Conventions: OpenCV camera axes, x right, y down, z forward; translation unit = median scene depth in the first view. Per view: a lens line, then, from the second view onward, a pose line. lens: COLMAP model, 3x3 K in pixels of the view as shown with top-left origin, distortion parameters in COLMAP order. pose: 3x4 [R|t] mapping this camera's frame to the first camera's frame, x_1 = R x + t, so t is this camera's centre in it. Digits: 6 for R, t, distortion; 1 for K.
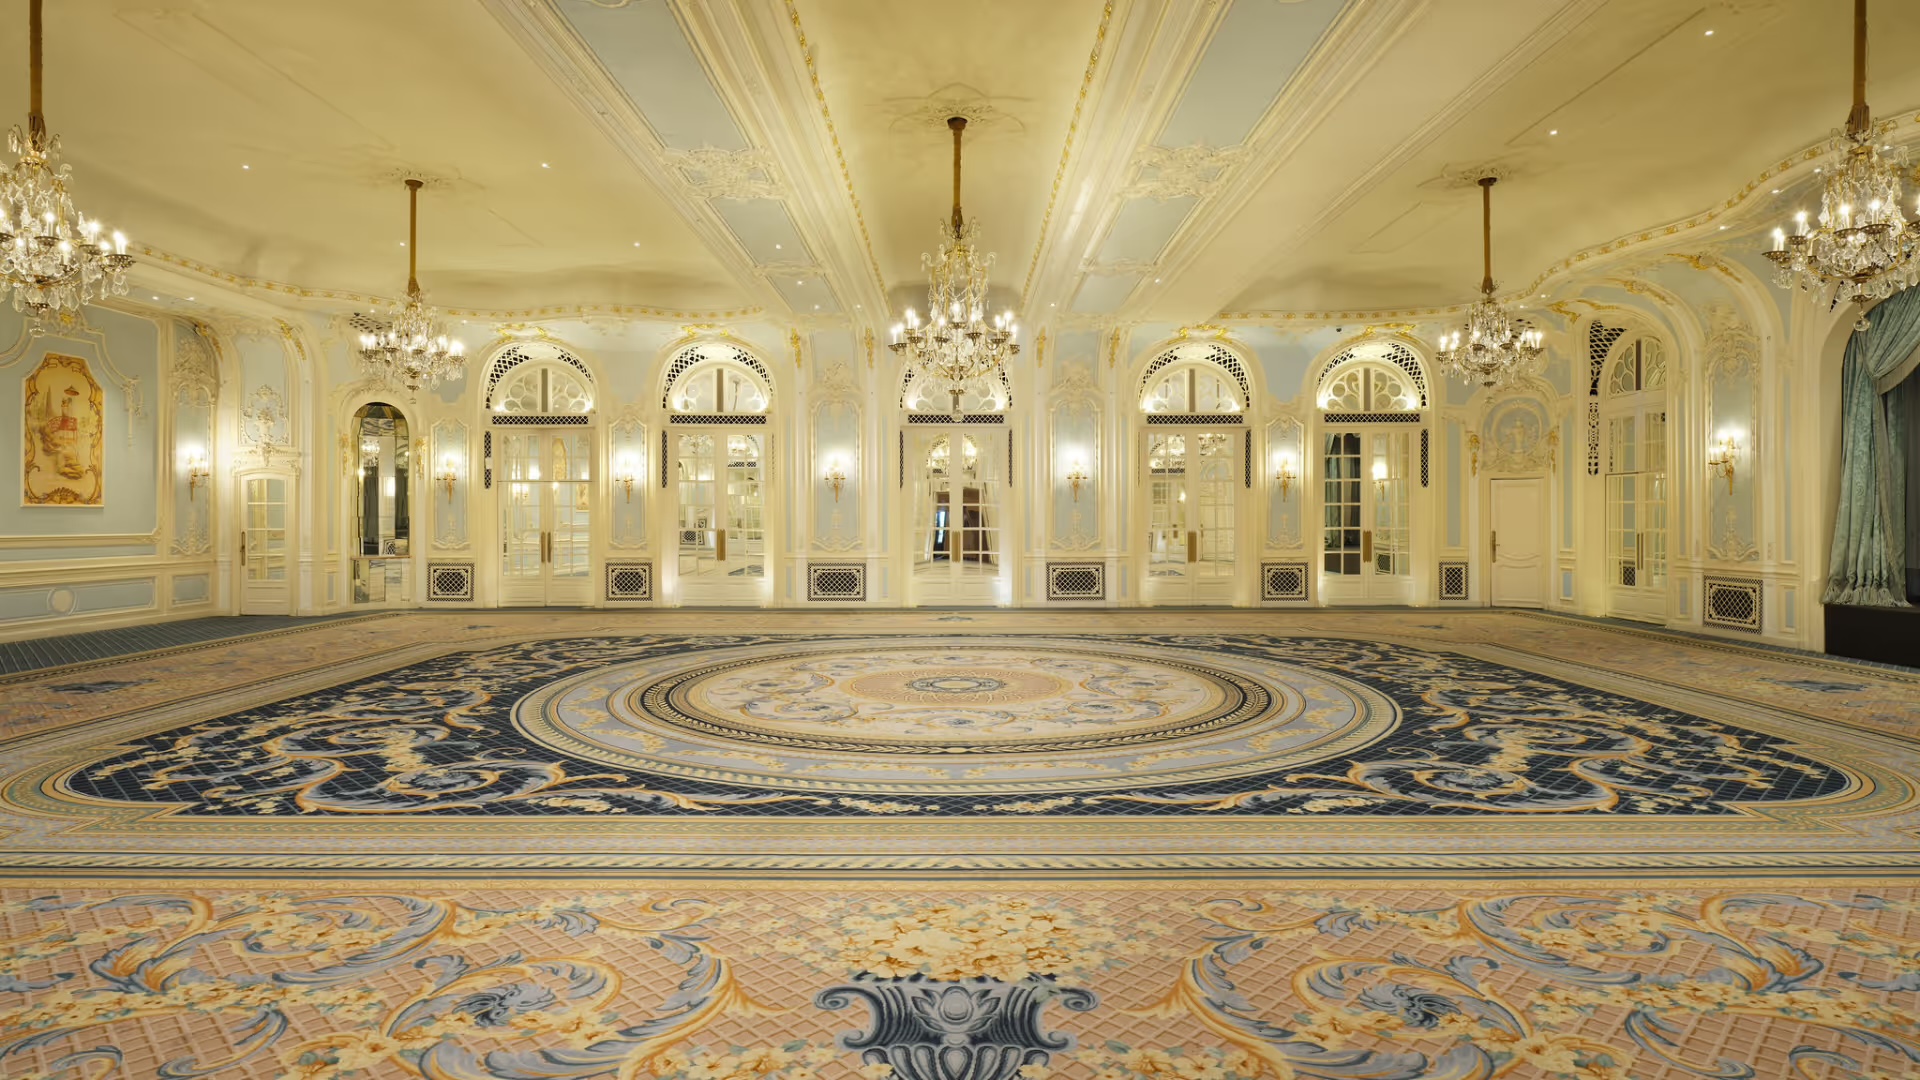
lens RADIAL K [[3493.7, 0, 954.1], [0, 3493.7, 547.8], [0, 0, 1]] dist [-0.219173, 0.000000]
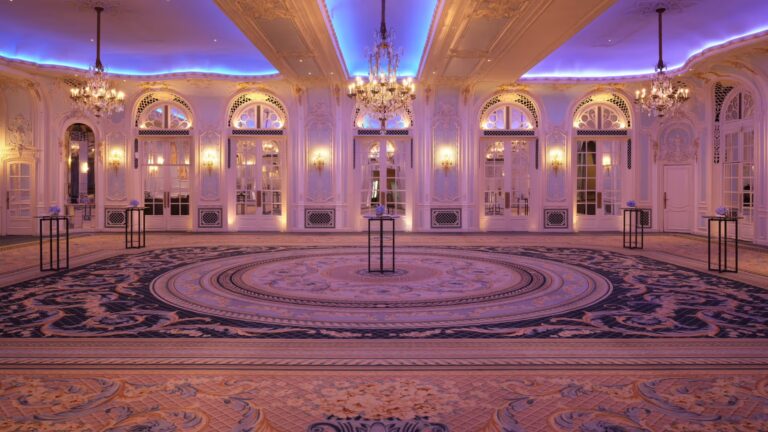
lens RADIAL K [[1397.5, 0, 387.1], [0, 1397.5, 210.9], [0, 0, 1]] dist [-0.219173, 0.000000]
pose [[0.999781, 0.002385, 0.020793, -0.012566], [-0.002450, 0.999992, 0.003068, 0.003238], [-0.020786, -0.003118, 0.999779, 0.234637]]
